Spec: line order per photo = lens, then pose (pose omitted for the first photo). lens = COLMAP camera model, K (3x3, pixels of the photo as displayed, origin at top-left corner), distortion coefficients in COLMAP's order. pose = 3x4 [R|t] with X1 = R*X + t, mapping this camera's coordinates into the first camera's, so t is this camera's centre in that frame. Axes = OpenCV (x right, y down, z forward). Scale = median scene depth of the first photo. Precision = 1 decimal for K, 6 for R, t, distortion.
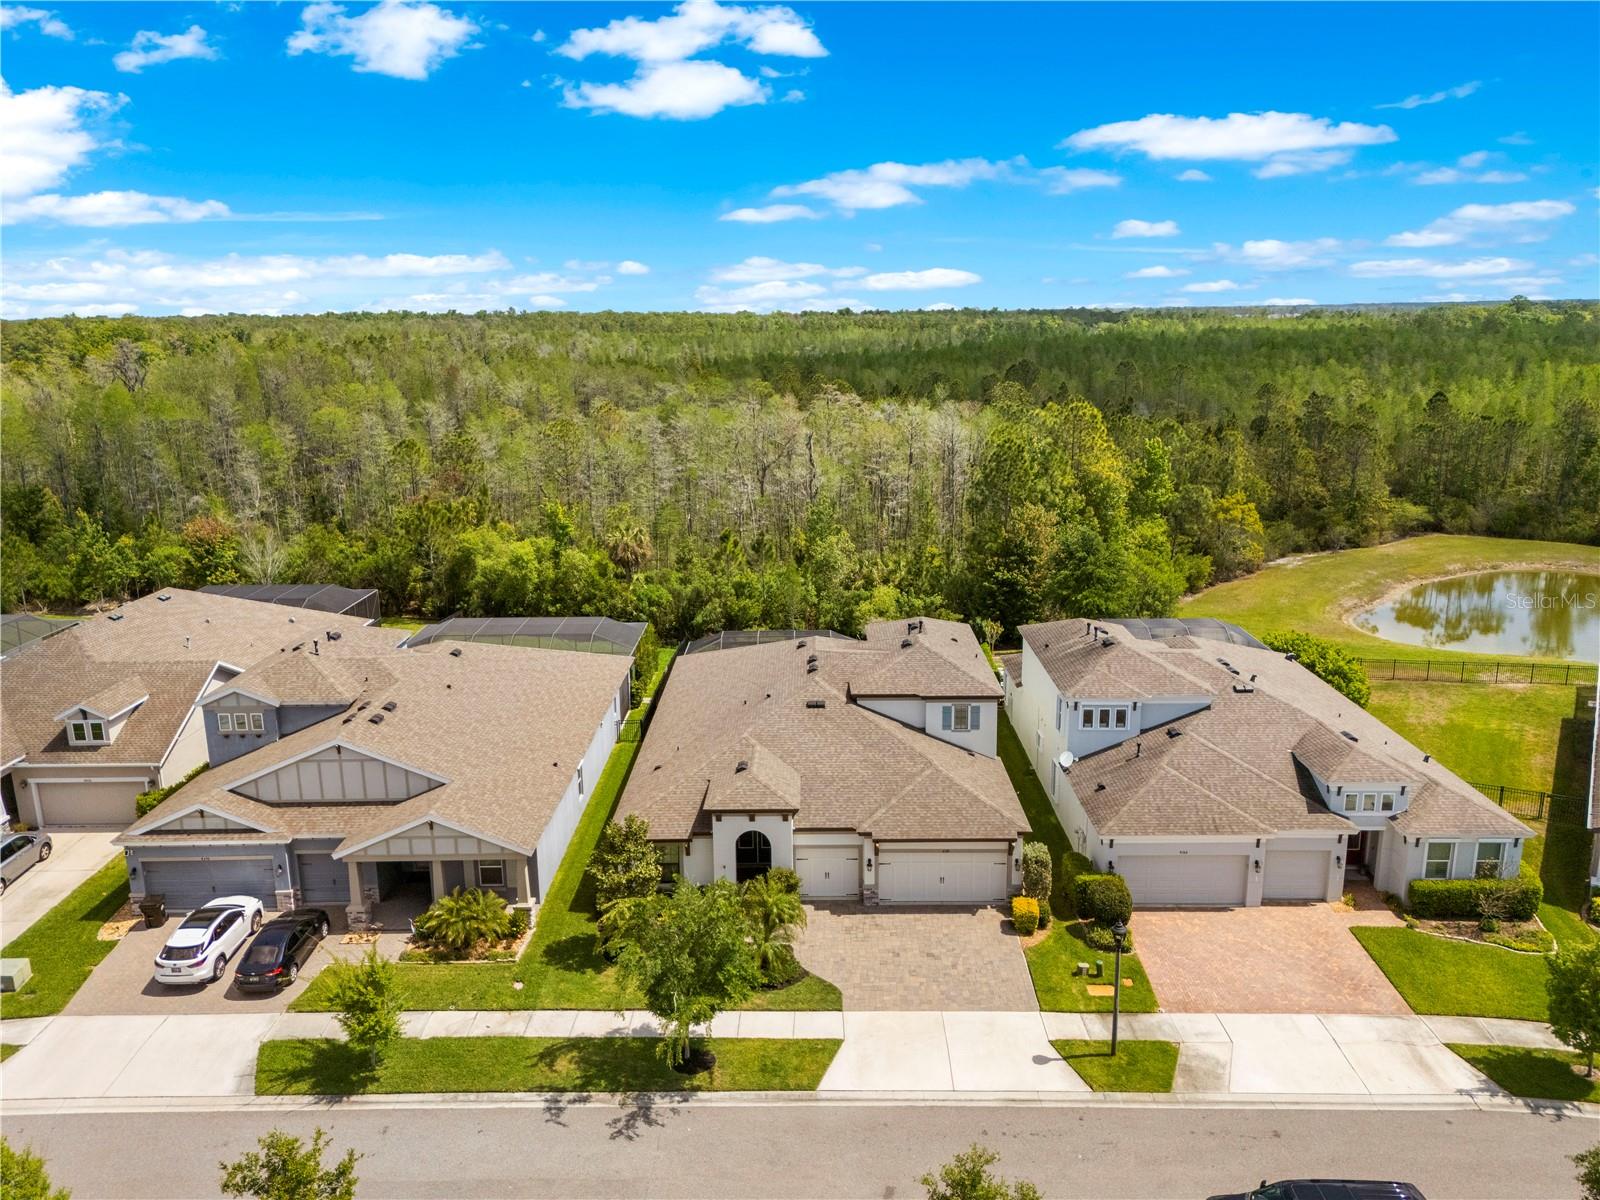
lens RADIAL K [[1169.4, 0, 800.0], [0, 1169.4, 600.0], [0, 0, 1]] dist [0.100205, -0.102478]
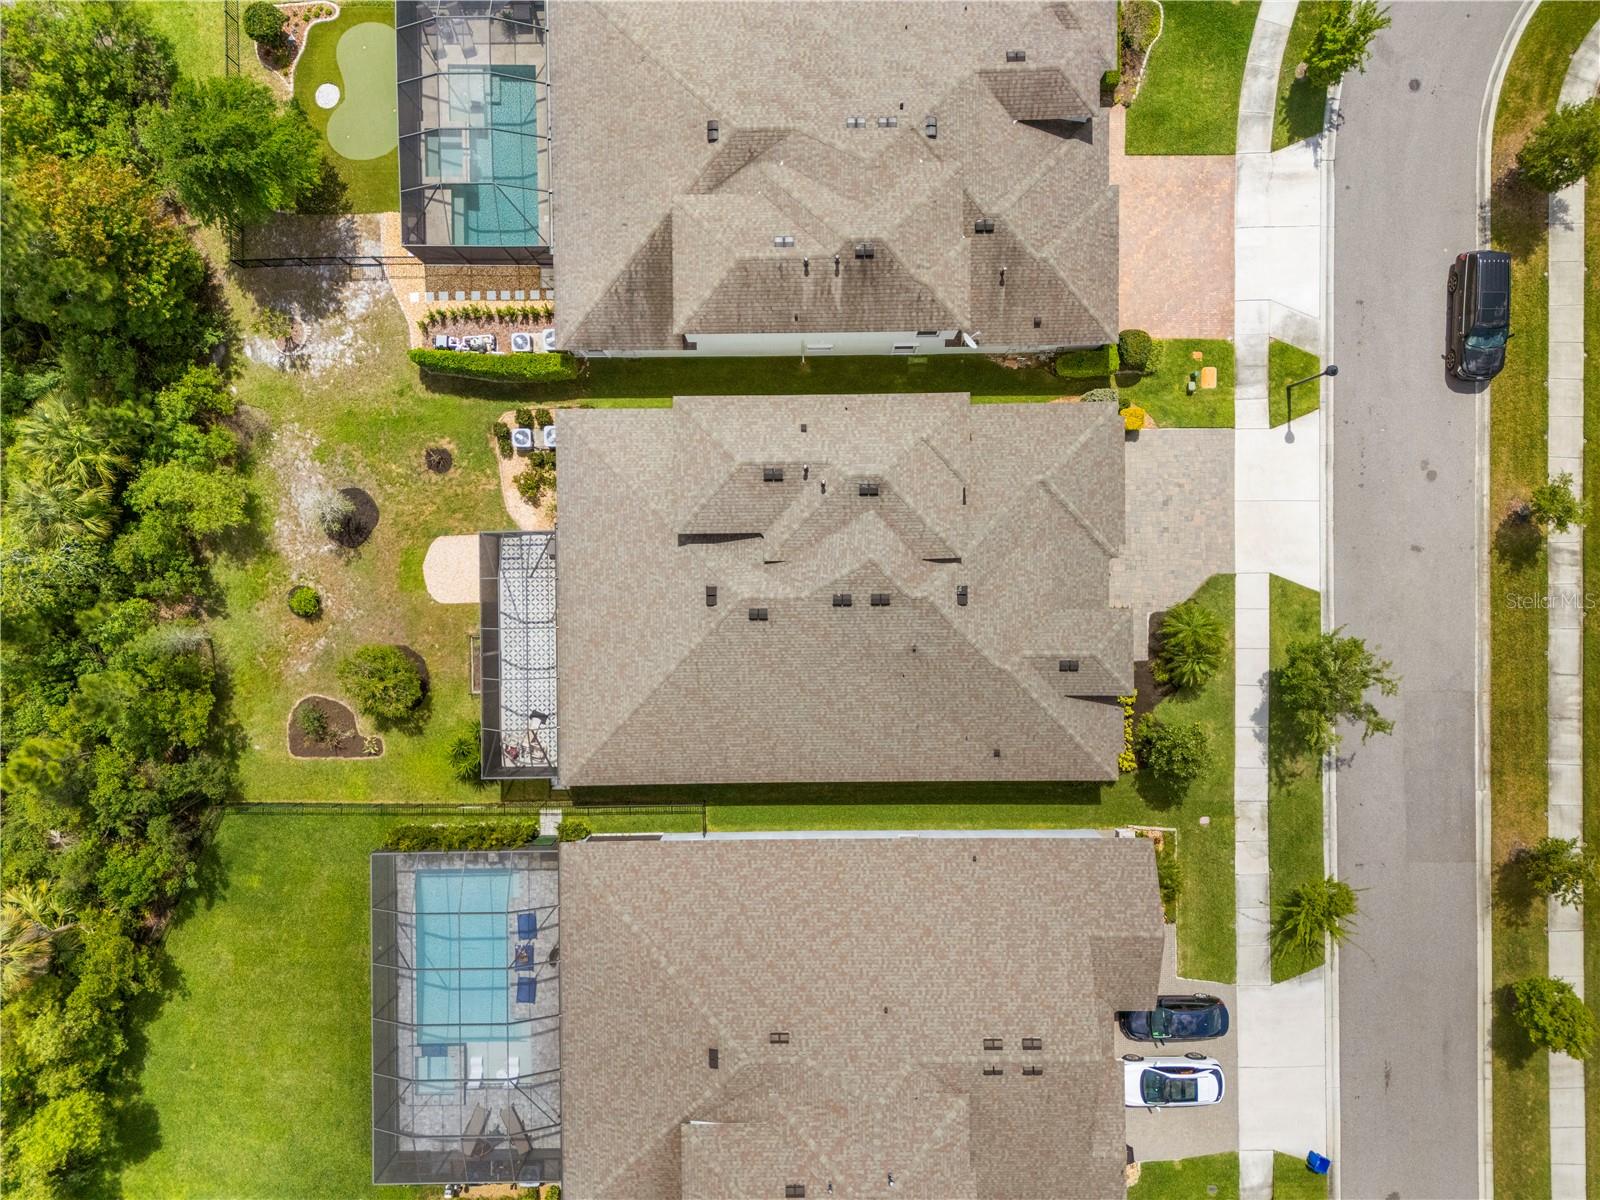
lens RADIAL K [[1173.3, 0, 800.0], [0, 1173.3, 600.0], [0, 0, 1]] dist [0.088687, -0.096023]
pose [[-0.021386, -0.999765, -0.003631, 0.018345], [0.245833, -0.008778, 0.969272, -0.962336], [-0.969076, 0.019836, 0.245963, 1.008321]]
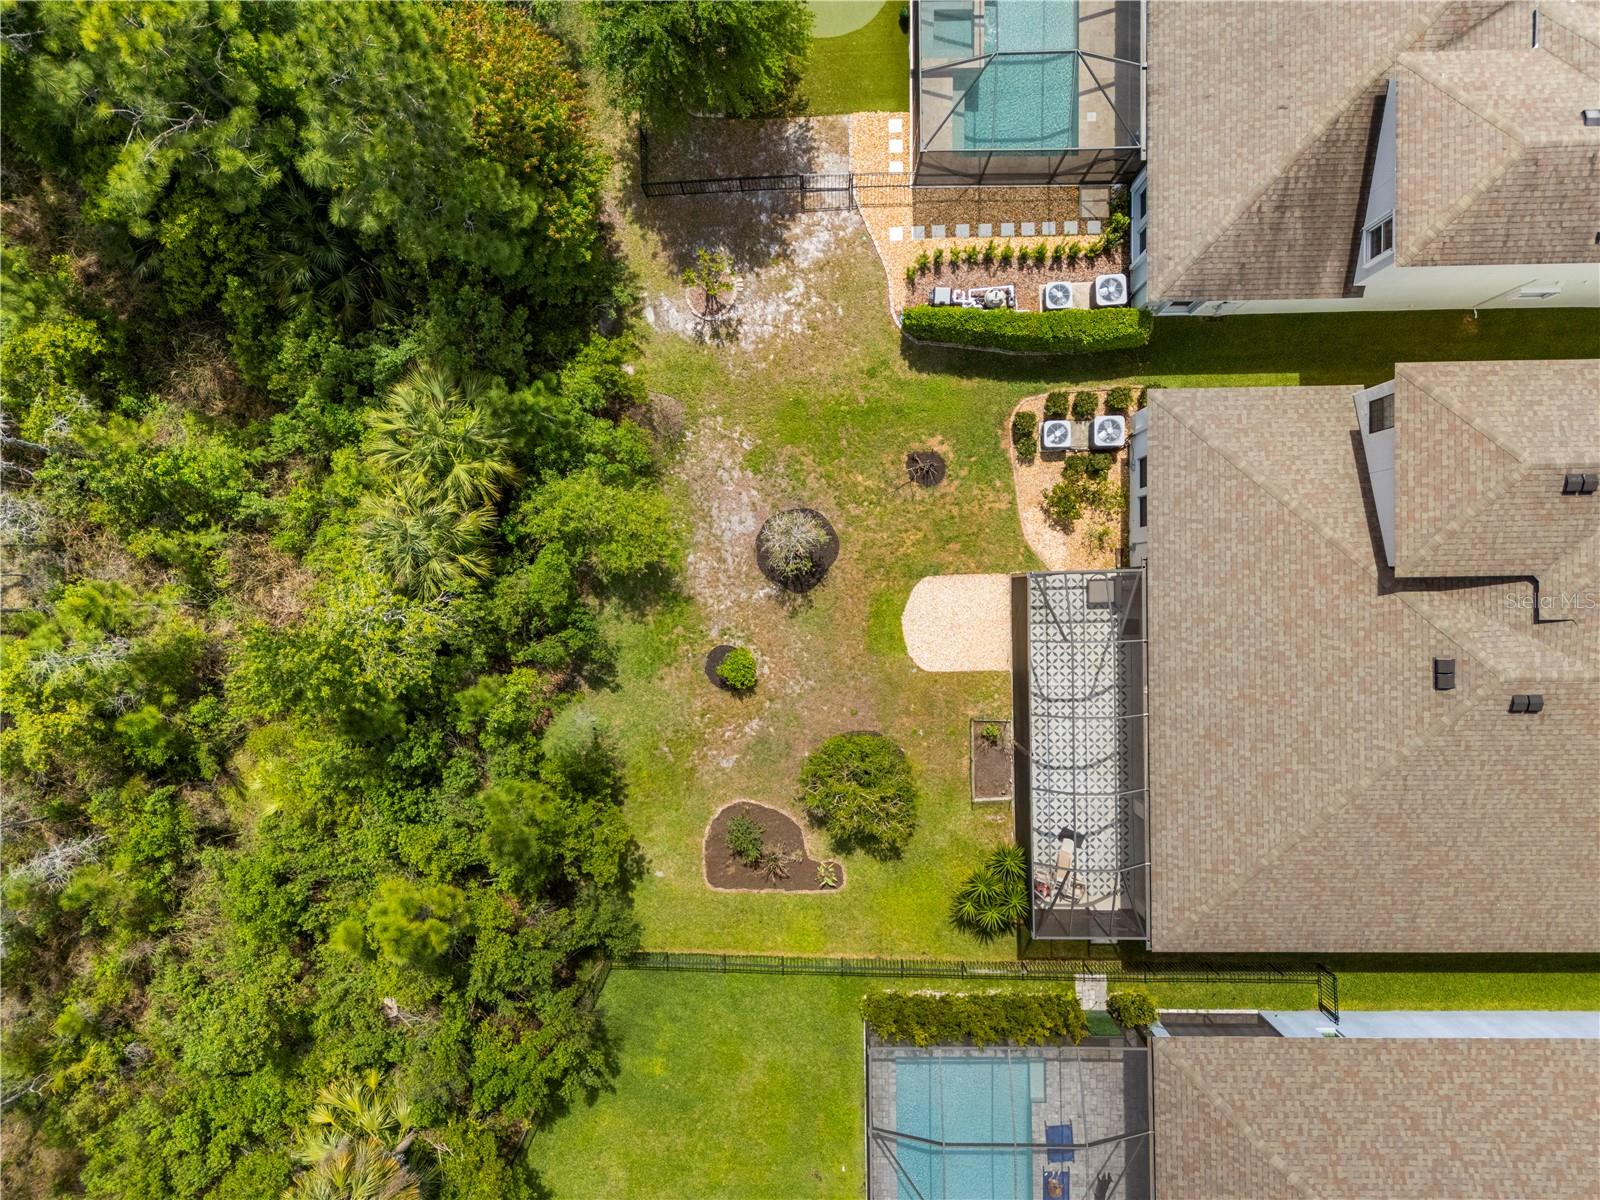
lens RADIAL K [[1177.6, 0, 799.0], [0, 1177.6, 602.7], [0, 0, 1]] dist [0.087280, -0.079609]
pose [[-0.021187, -0.999775, 0.000895, 0.068685], [0.255045, -0.004539, 0.966919, -0.722112], [-0.966697, 0.020714, 0.255084, 1.529328]]
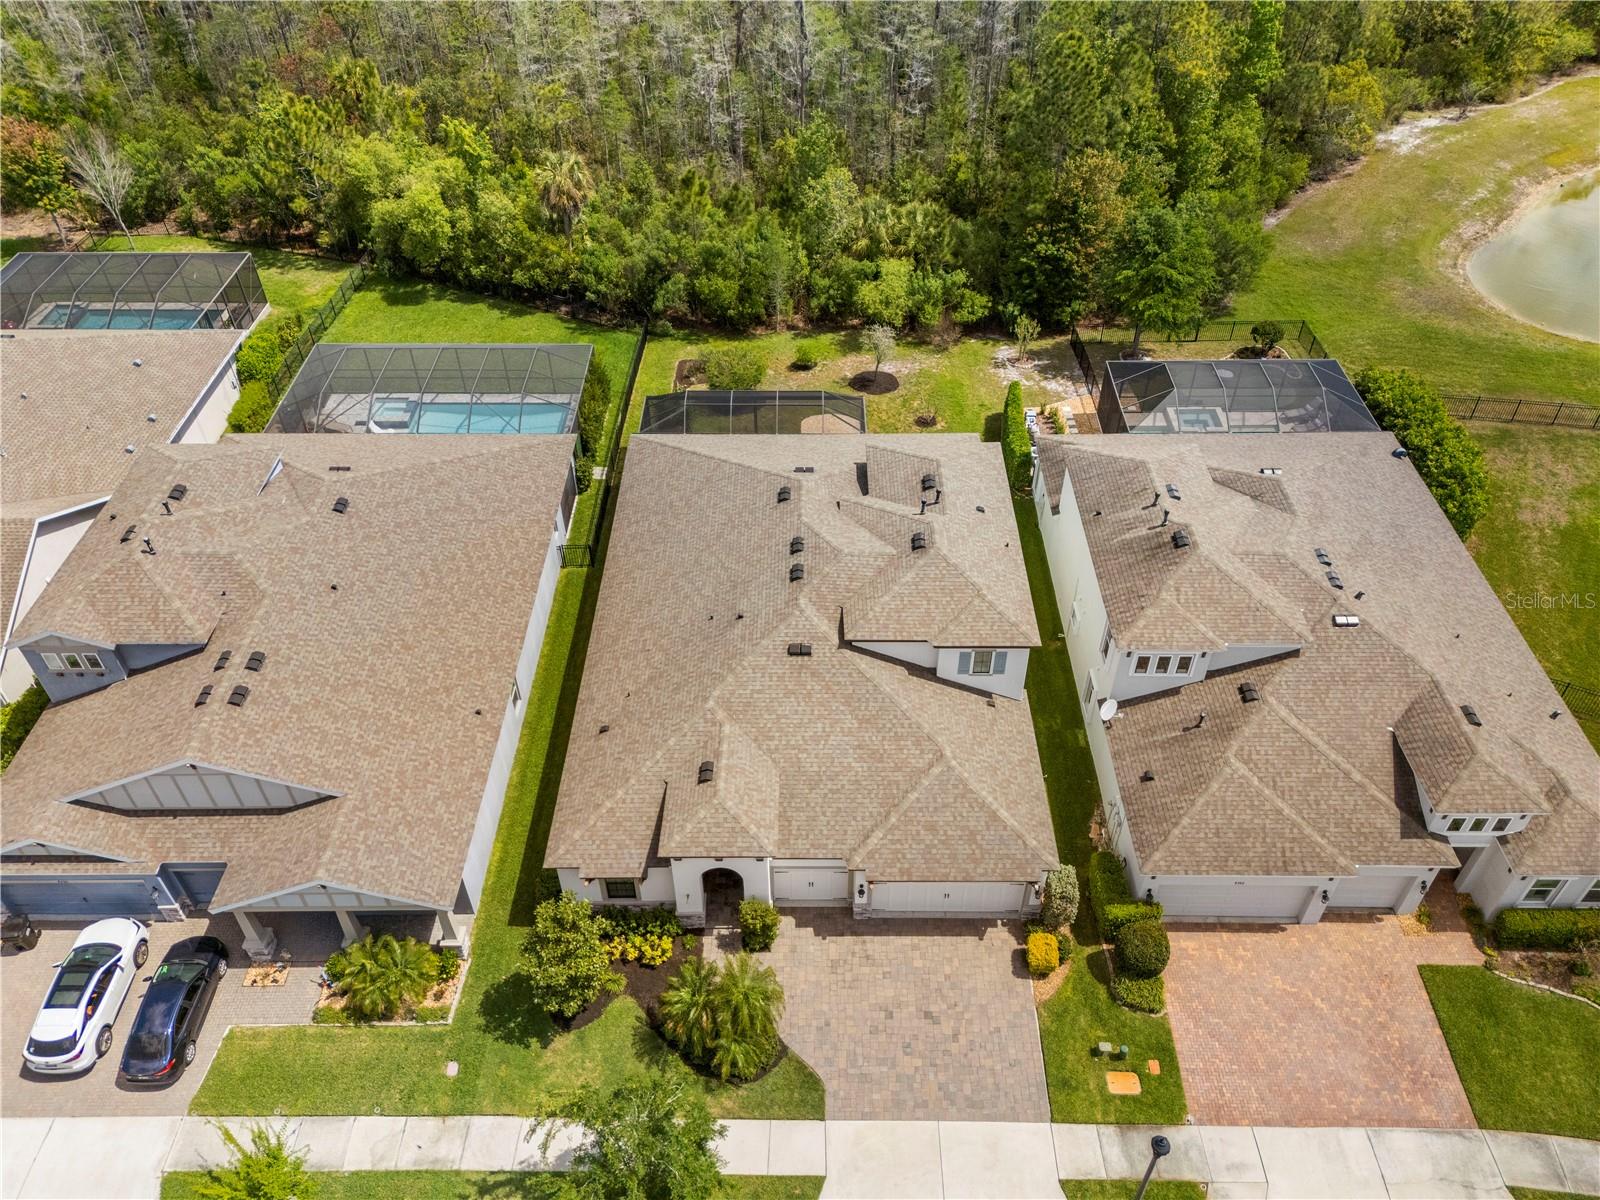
lens RADIAL K [[1177.6, 0, 799.0], [0, 1177.6, 602.7], [0, 0, 1]] dist [0.087280, -0.079609]
pose [[0.999993, 0.001346, 0.003426, 0.011478], [-0.002824, 0.877548, 0.479480, -0.359818], [-0.002361, -0.479487, 0.877546, 0.359062]]
